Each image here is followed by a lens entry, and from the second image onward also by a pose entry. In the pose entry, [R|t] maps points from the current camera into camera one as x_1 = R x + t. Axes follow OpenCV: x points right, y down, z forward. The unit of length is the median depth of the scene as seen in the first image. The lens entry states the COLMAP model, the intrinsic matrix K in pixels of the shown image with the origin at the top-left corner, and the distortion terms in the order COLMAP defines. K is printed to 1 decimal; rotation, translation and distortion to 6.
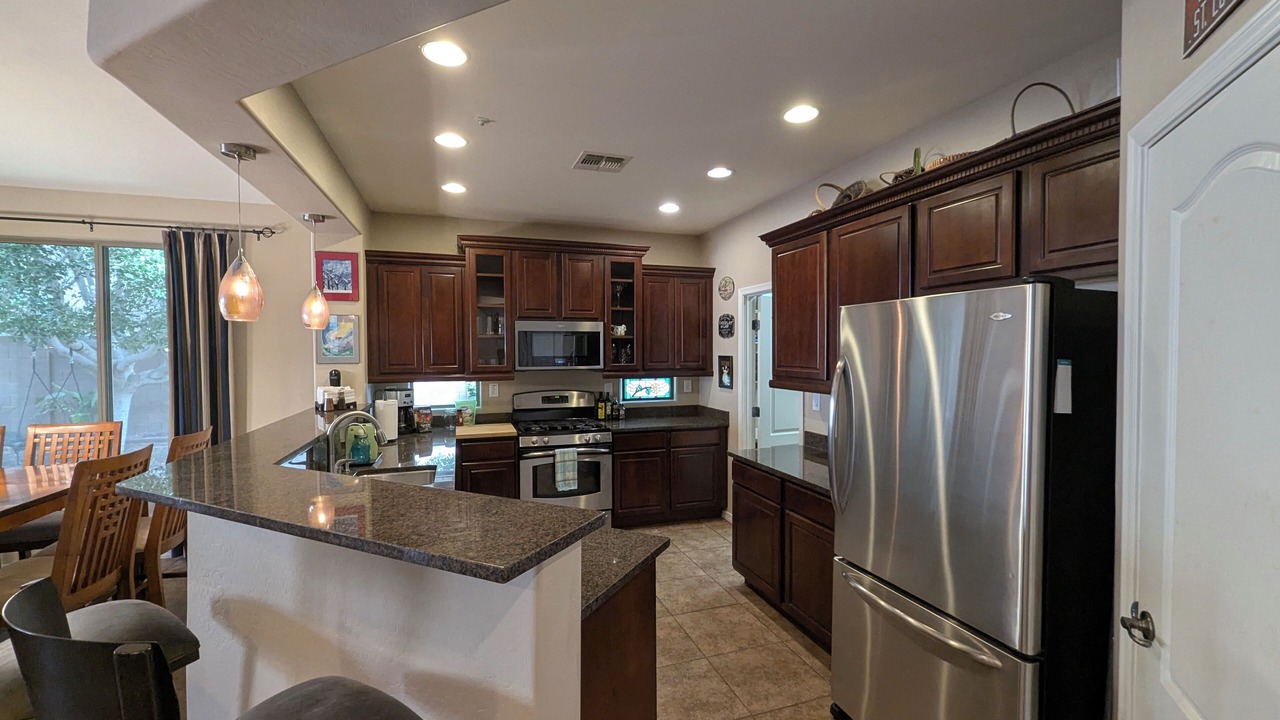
lens RADIAL K [[532.9, 0, 643.6], [0, 532.9, 364.1], [0, 0, 1]] dist [0.000023, 0.000091]
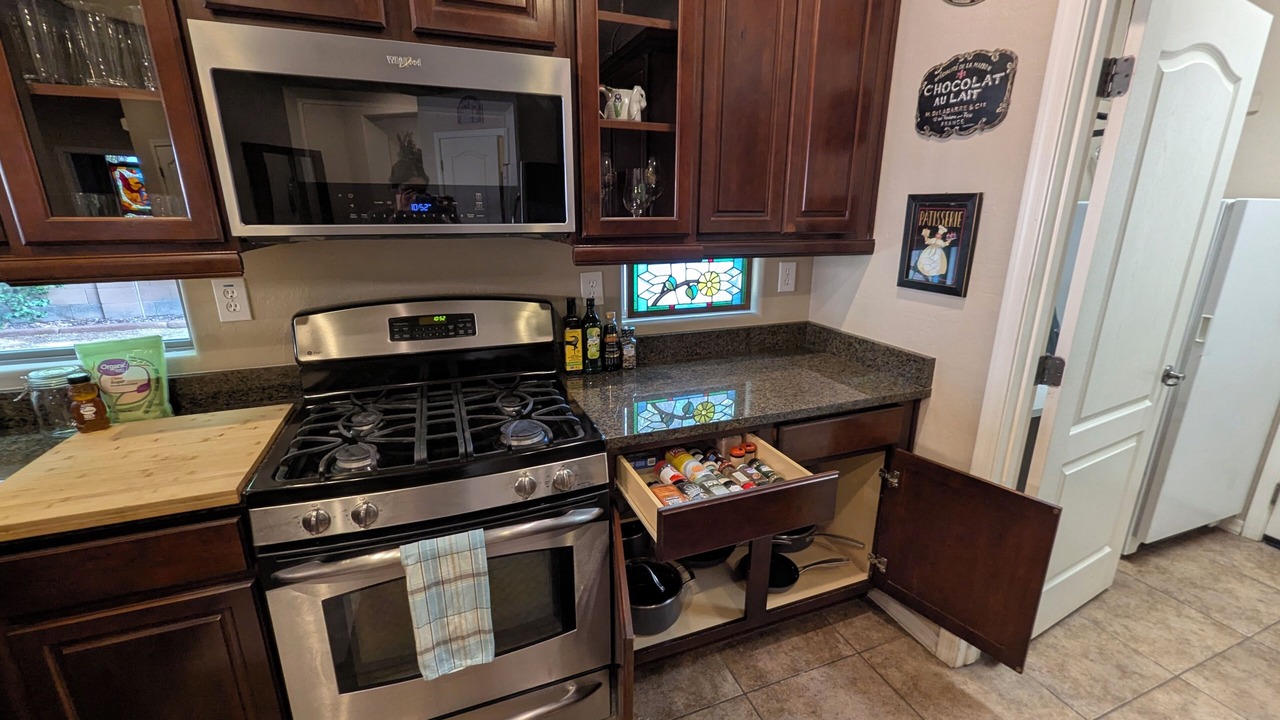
lens RADIAL K [[532.9, 0, 643.6], [0, 532.9, 364.1], [0, 0, 1]] dist [0.000023, 0.000091]
pose [[0.999076, -0.005353, 0.042645, -0.047594], [-0.005578, 0.967672, 0.252150, 0.004036], [-0.042616, -0.252155, 0.966748, 0.649542]]
